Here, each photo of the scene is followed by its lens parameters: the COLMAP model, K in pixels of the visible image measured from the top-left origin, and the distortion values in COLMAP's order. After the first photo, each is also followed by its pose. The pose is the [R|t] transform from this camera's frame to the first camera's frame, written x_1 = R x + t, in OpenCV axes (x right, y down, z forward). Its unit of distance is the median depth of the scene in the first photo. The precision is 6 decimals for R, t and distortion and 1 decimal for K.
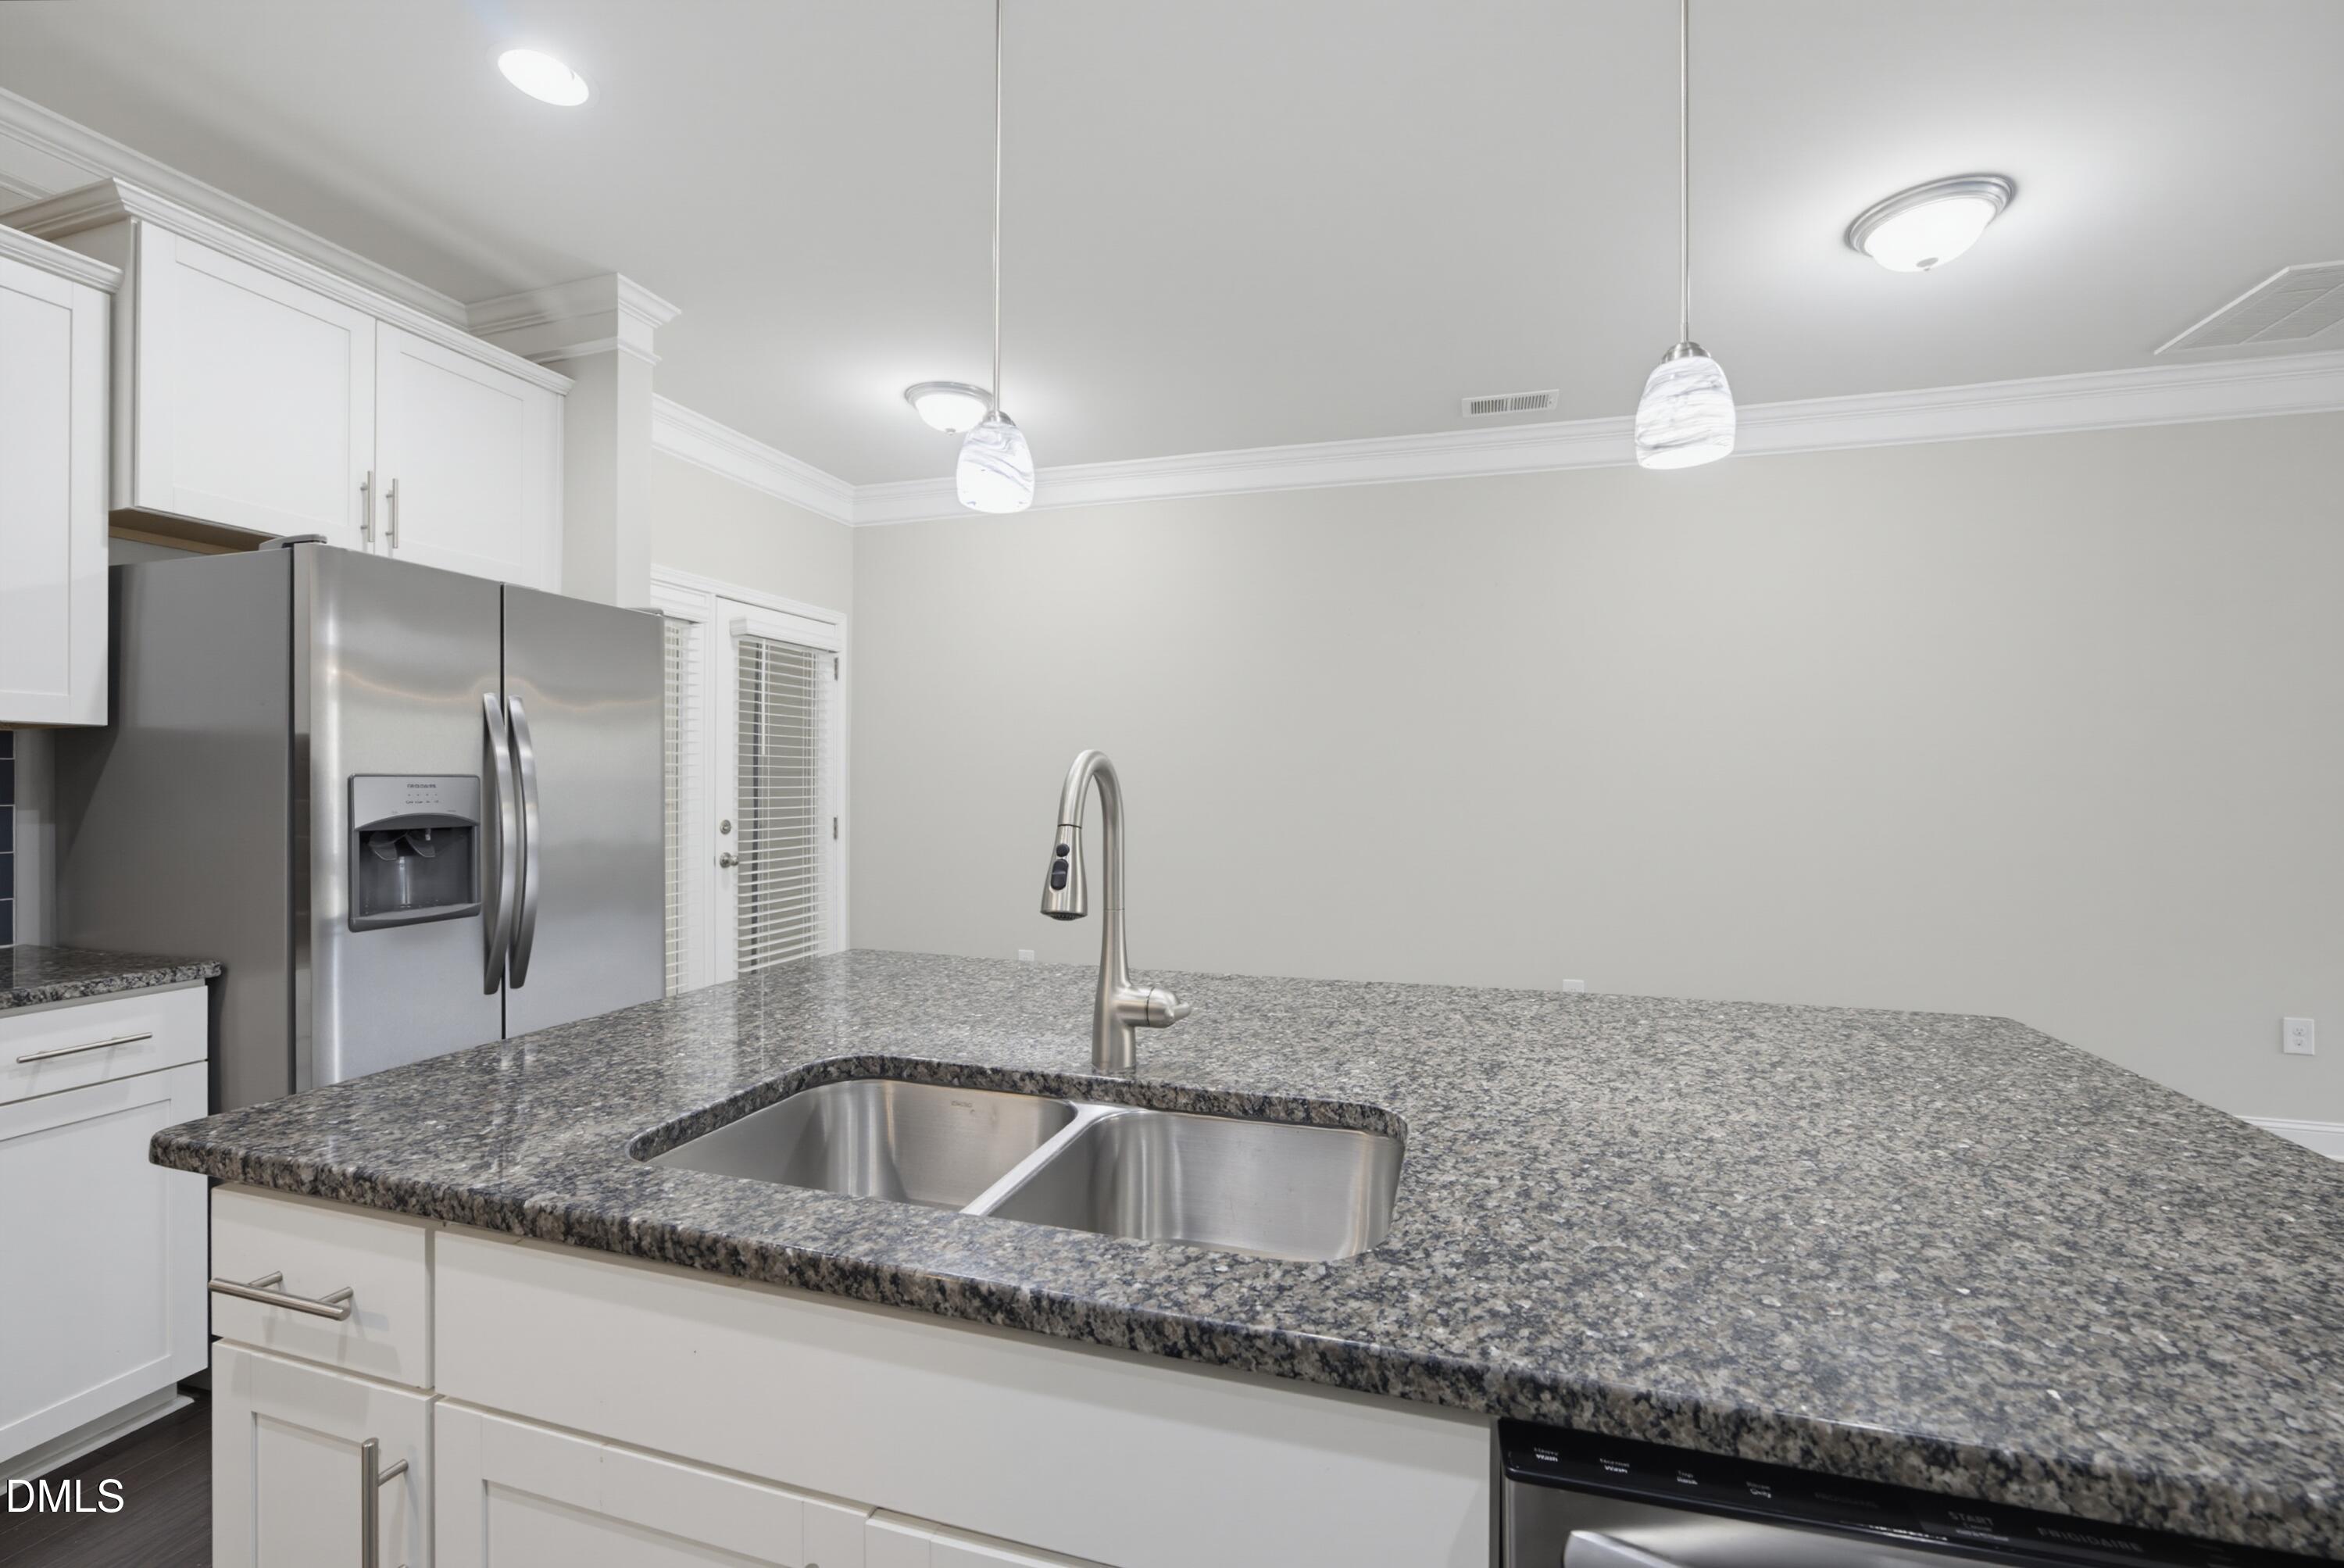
lens RADIAL K [[985.7, 0, 1182.9], [0, 985.7, 775.1], [0, 0, 1]] dist [-0.020972, 0.005611]
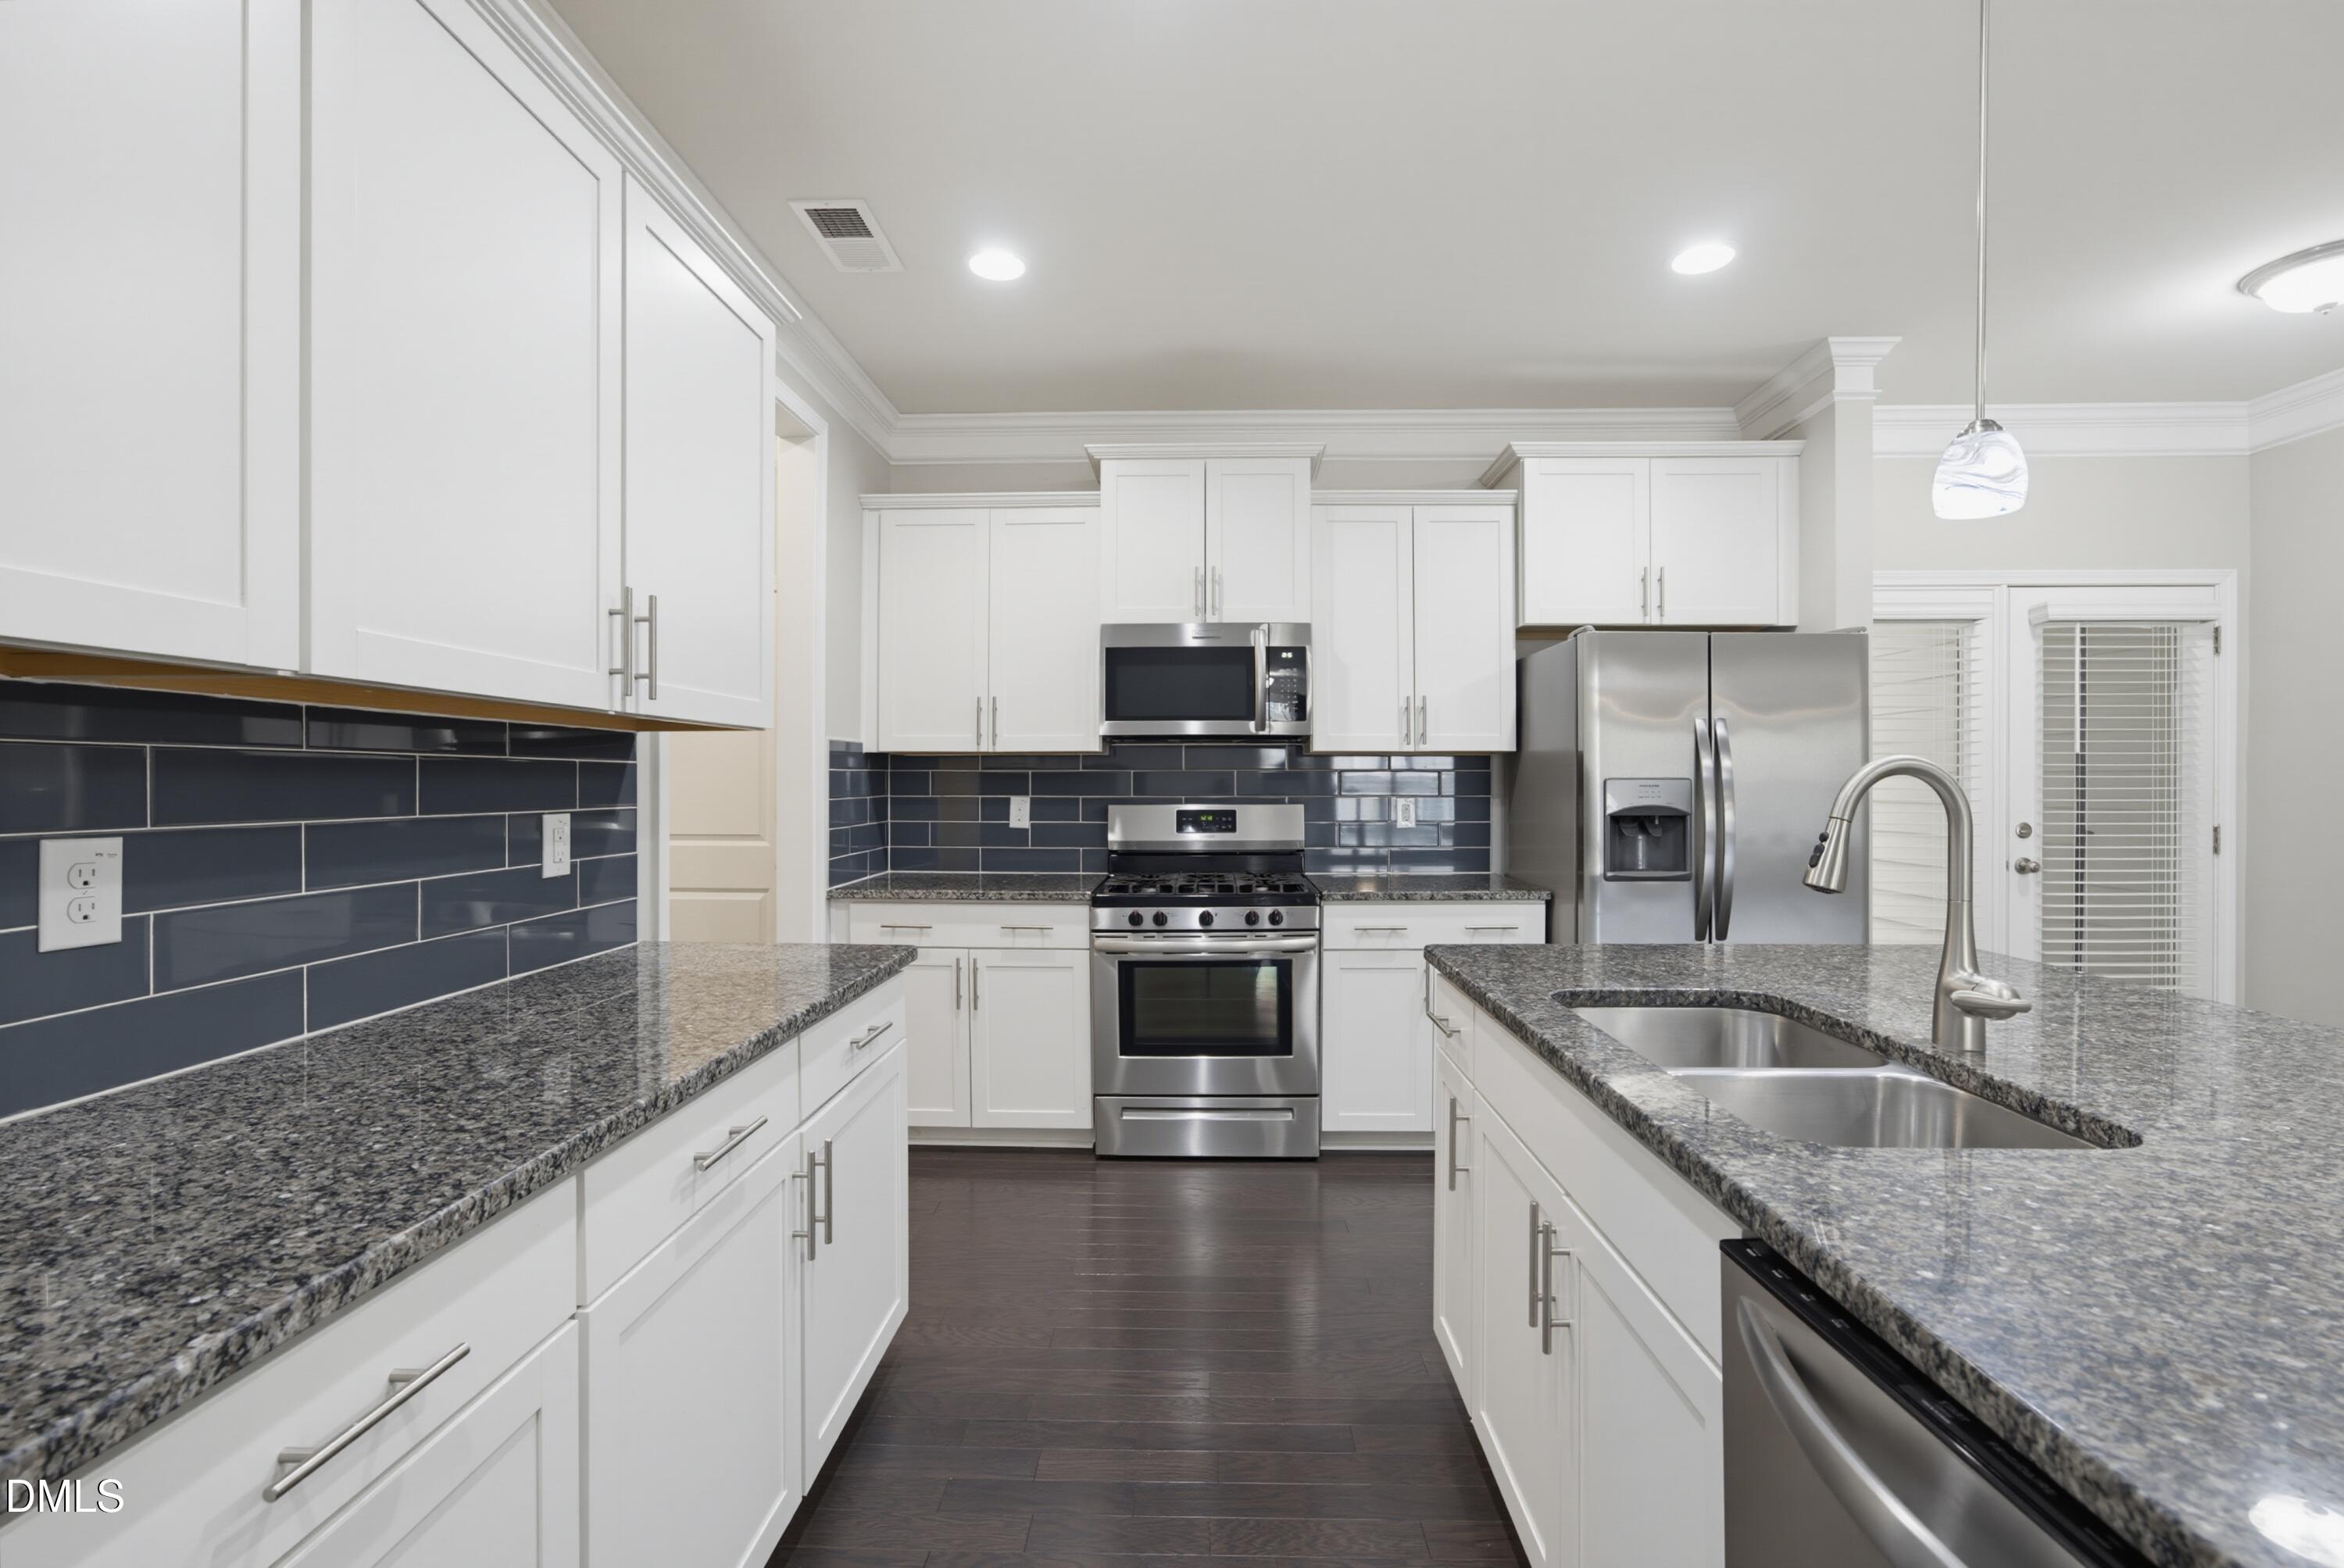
lens RADIAL K [[1000.7, 0, 1172.0], [0, 1000.7, 784.0], [0, 0, 1]] dist [0.000245, 0.000175]
pose [[0.250988, -0.002329, -0.967987, 0.476047], [0.008983, 0.999960, -0.000077, 0.001485], [0.967948, -0.008676, 0.250999, -0.056034]]
